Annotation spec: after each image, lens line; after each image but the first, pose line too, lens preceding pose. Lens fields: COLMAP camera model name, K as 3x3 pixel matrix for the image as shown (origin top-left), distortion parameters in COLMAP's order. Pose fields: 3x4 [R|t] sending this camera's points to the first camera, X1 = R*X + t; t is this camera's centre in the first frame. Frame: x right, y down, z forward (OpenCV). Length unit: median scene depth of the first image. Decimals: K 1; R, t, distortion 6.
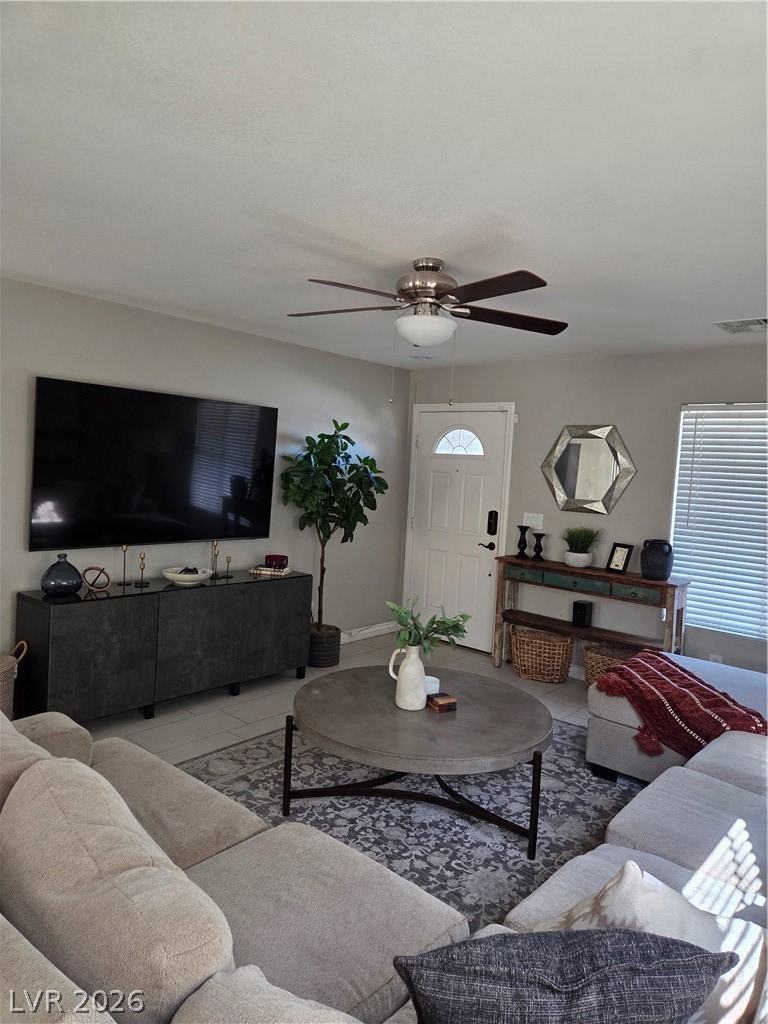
lens RADIAL K [[687.9, 0, 380.3], [0, 687.9, 508.5], [0, 0, 1]] dist [0.048558, -0.017106]
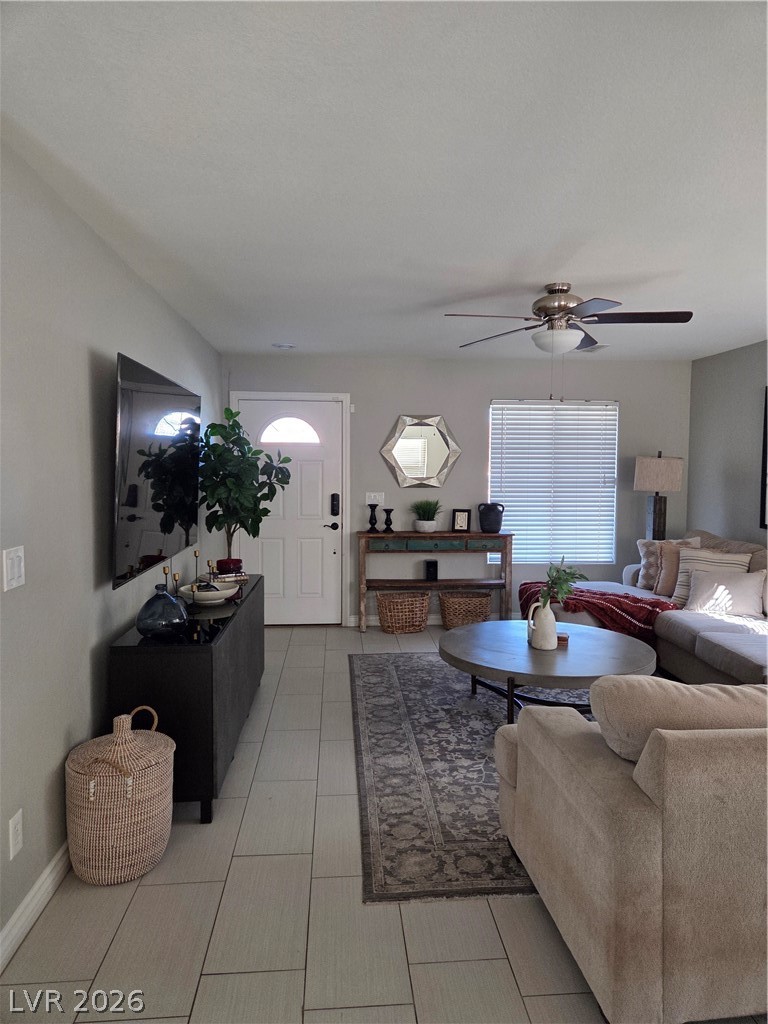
lens RADIAL K [[687.9, 0, 382.7], [0, 687.9, 511.3], [0, 0, 1]] dist [0.048558, -0.017106]
pose [[0.697054, -0.099810, 0.710037, -0.617133], [0.078951, 0.994927, 0.062350, -0.033647], [-0.712658, 0.012597, 0.701398, 0.207655]]
